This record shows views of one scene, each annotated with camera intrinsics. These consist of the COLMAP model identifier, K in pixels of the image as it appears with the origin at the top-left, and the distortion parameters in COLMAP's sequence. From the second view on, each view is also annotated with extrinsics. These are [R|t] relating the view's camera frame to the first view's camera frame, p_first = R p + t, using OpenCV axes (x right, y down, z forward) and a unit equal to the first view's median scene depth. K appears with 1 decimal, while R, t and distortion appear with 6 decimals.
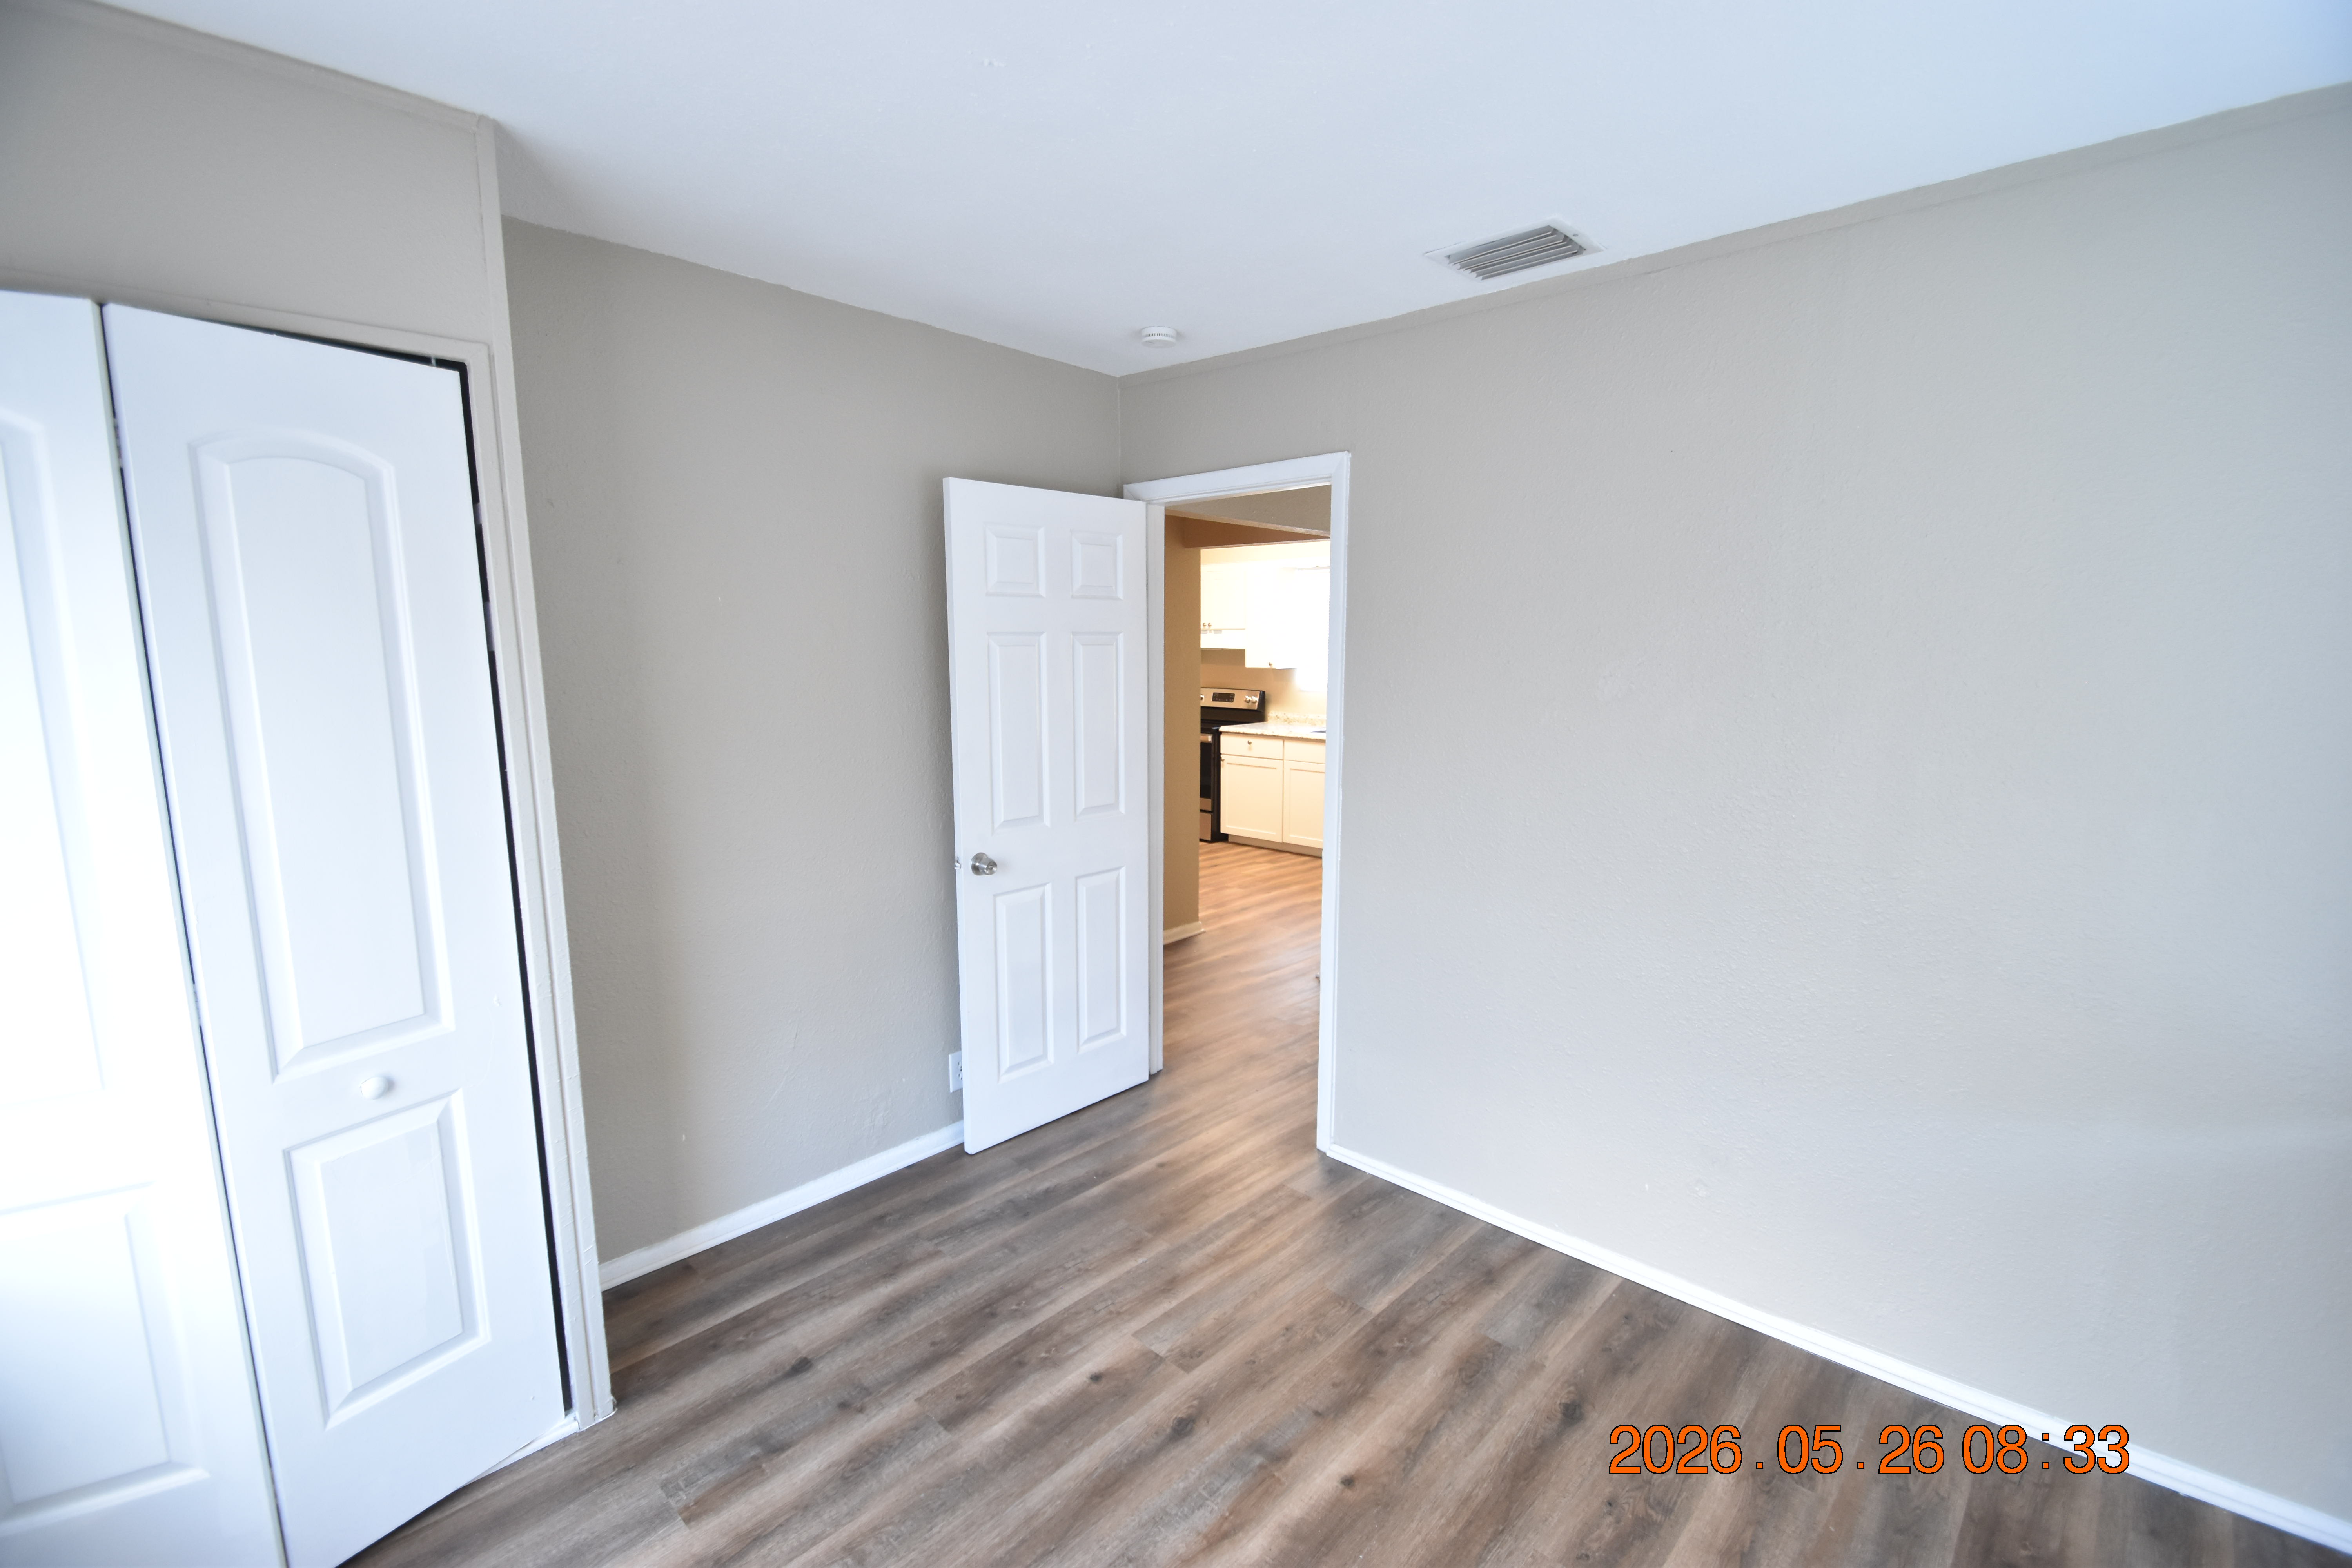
lens RADIAL K [[1019.6, 0, 1181.0], [0, 1019.6, 786.4], [0, 0, 1]] dist [0.000678, -0.010847]
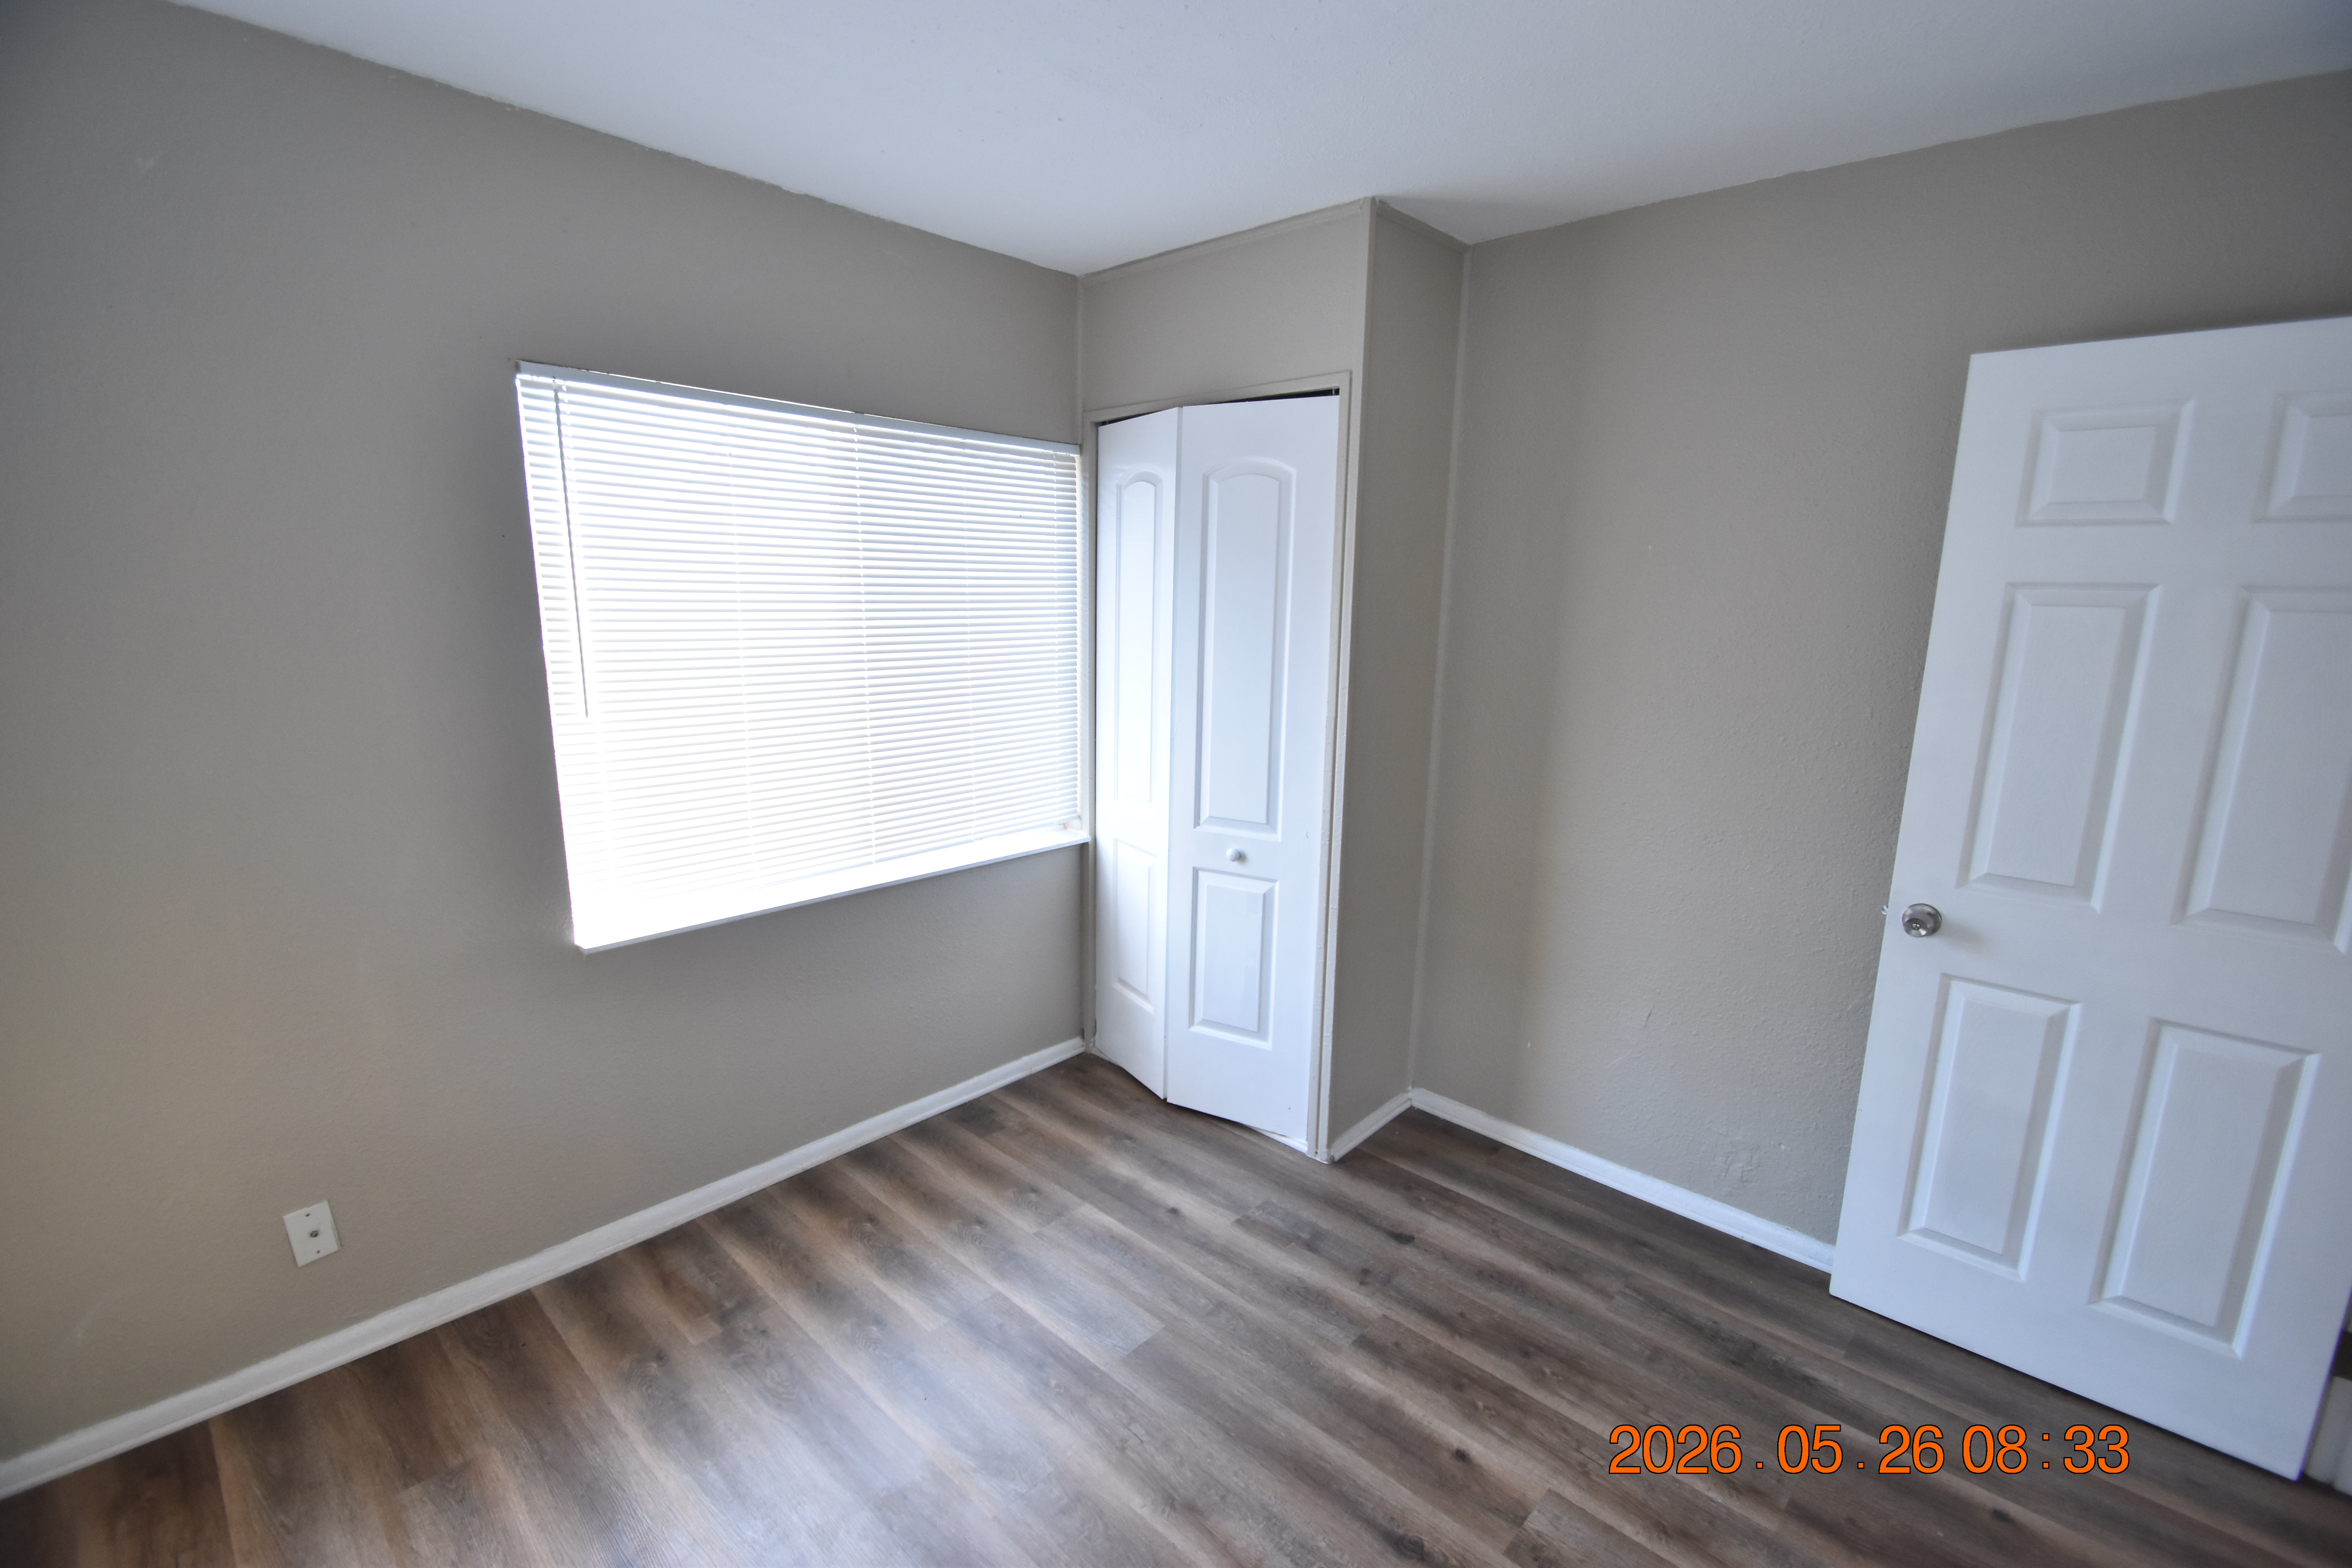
lens RADIAL K [[1019.6, 0, 1172.0], [0, 1019.6, 794.1], [0, 0, 1]] dist [0.000678, -0.010847]
pose [[0.004893, 0.196888, -0.980414, 0.595300], [-0.159658, 0.968003, 0.193599, -0.076964], [0.987160, 0.155583, 0.036171, 0.595046]]
